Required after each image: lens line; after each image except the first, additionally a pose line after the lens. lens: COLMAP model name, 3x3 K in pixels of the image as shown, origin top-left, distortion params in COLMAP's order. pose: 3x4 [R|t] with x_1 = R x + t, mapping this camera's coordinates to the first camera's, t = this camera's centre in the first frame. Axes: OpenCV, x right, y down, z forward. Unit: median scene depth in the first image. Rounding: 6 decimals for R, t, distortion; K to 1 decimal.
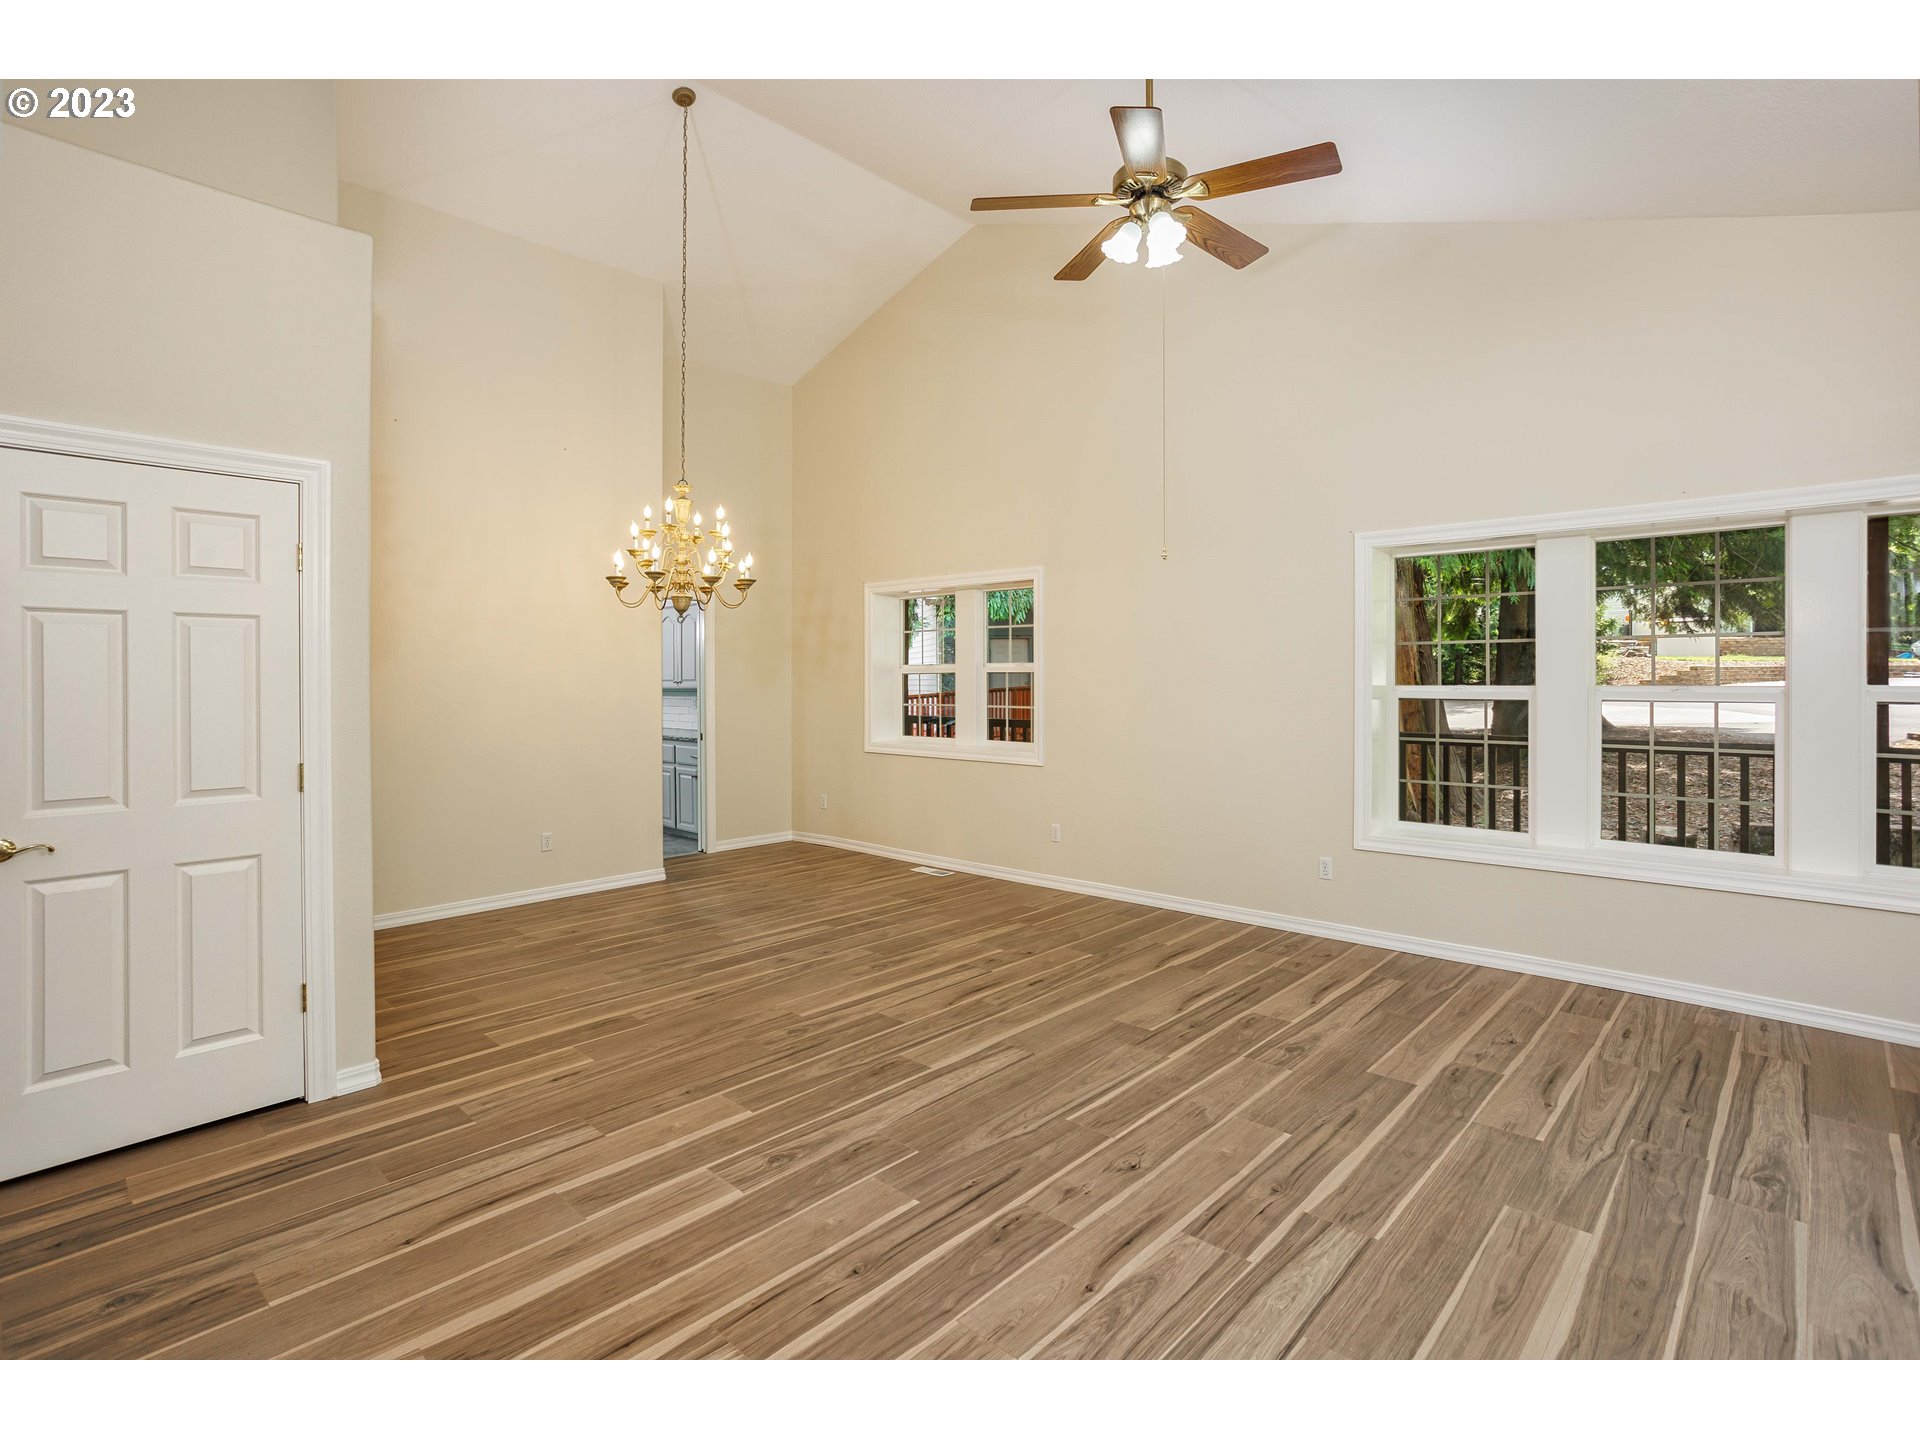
lens RADIAL K [[926.4, 0, 973.8], [0, 926.4, 685.7], [0, 0, 1]] dist [-0.045400, 0.030491]
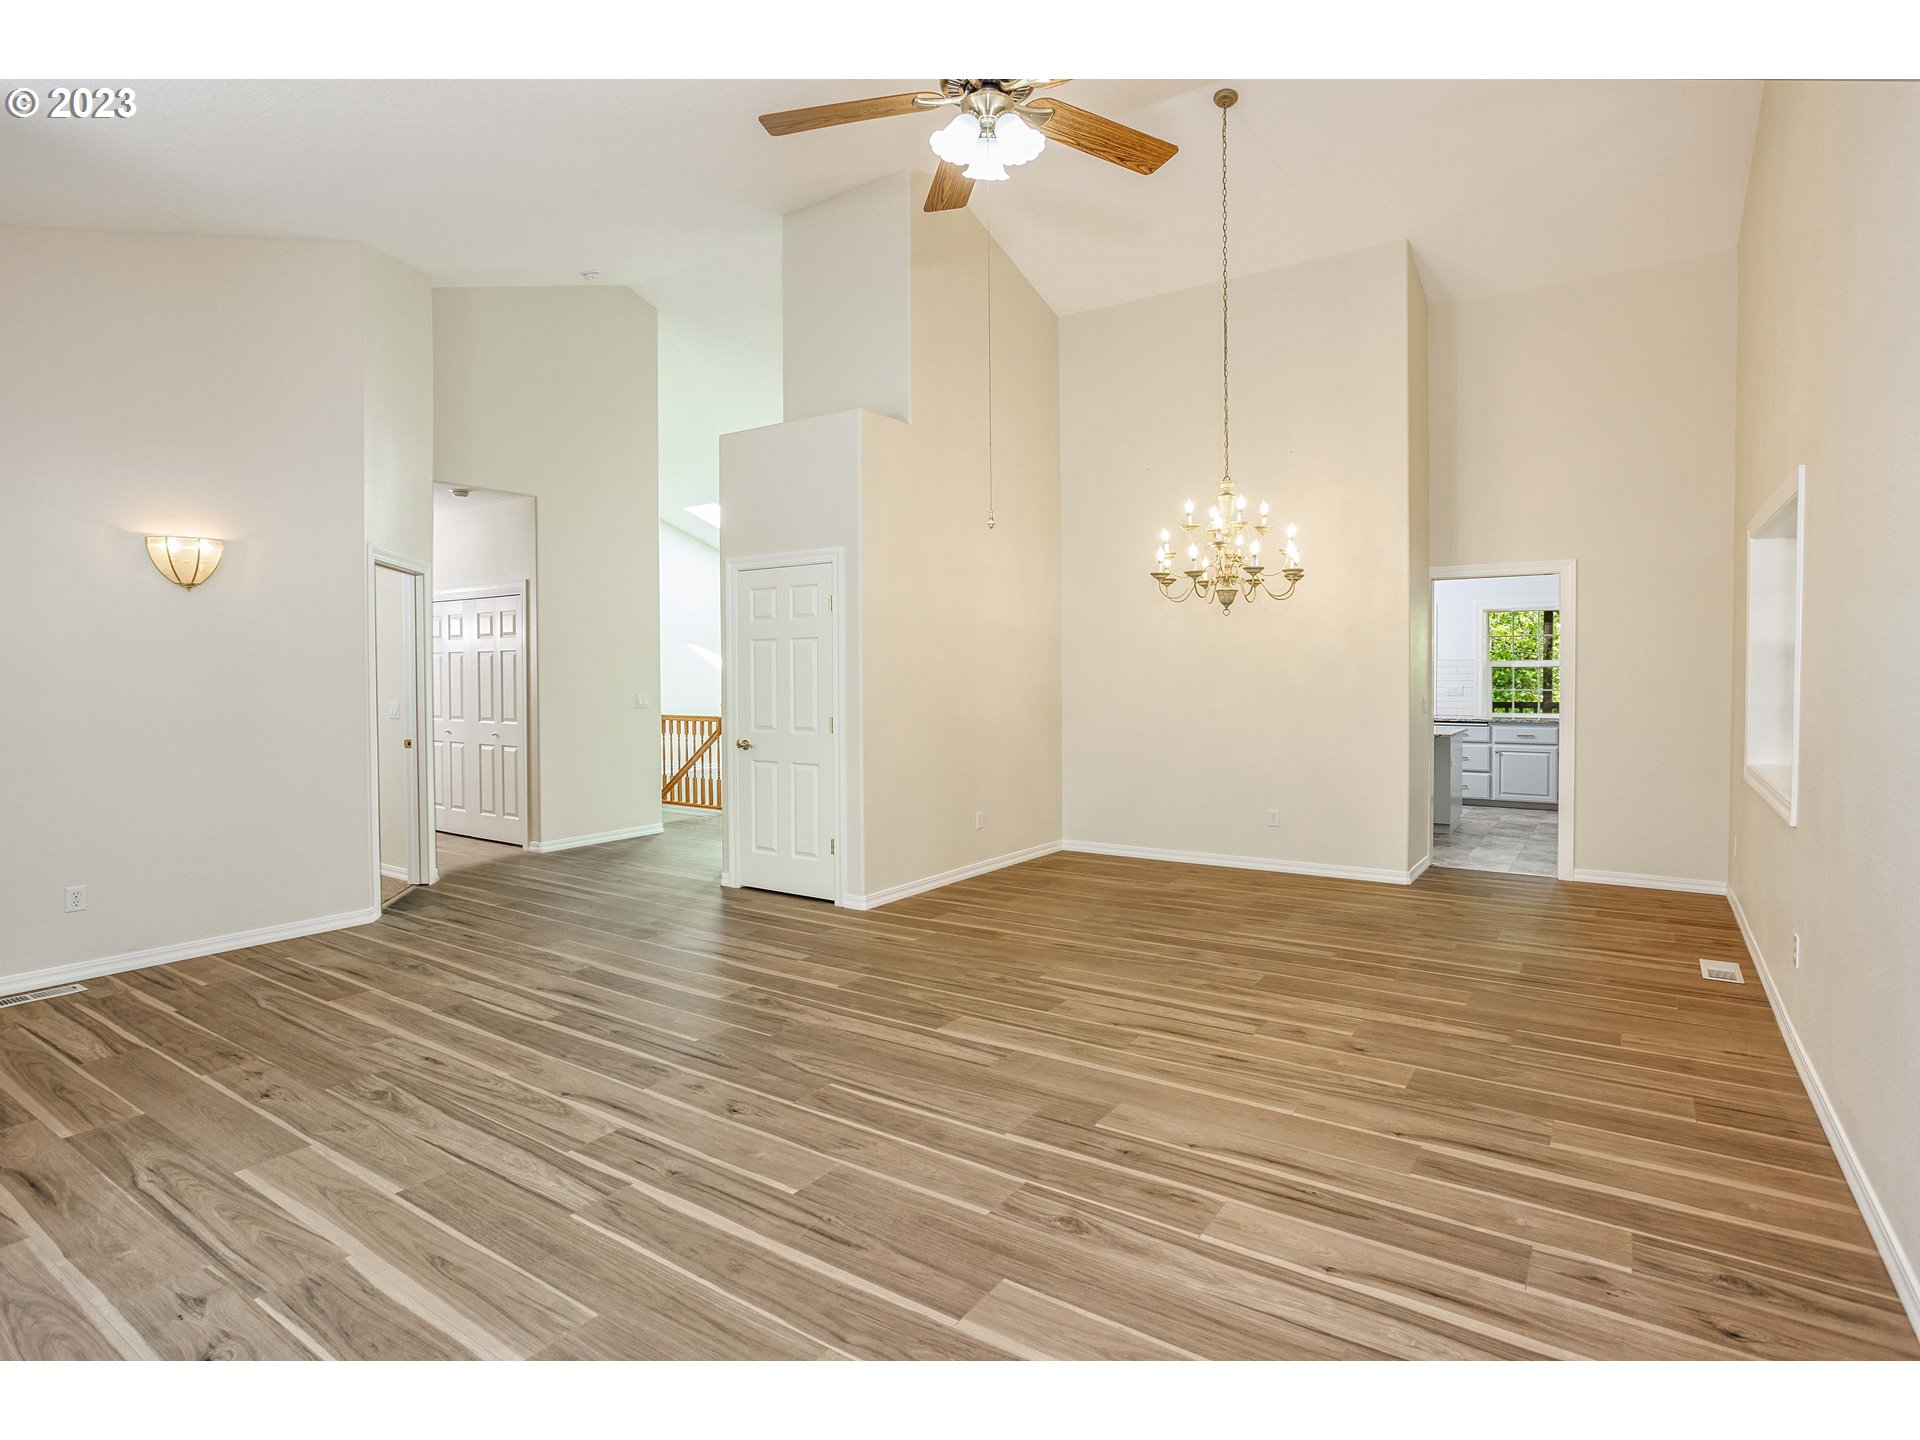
lens RADIAL K [[926.4, 0, 973.8], [0, 926.4, 685.7], [0, 0, 1]] dist [-0.045400, 0.030491]
pose [[0.195710, 0.017175, -0.980511, 0.994953], [0.000516, 0.999845, 0.017617, -0.011384], [0.980662, -0.003954, 0.195671, 0.804122]]
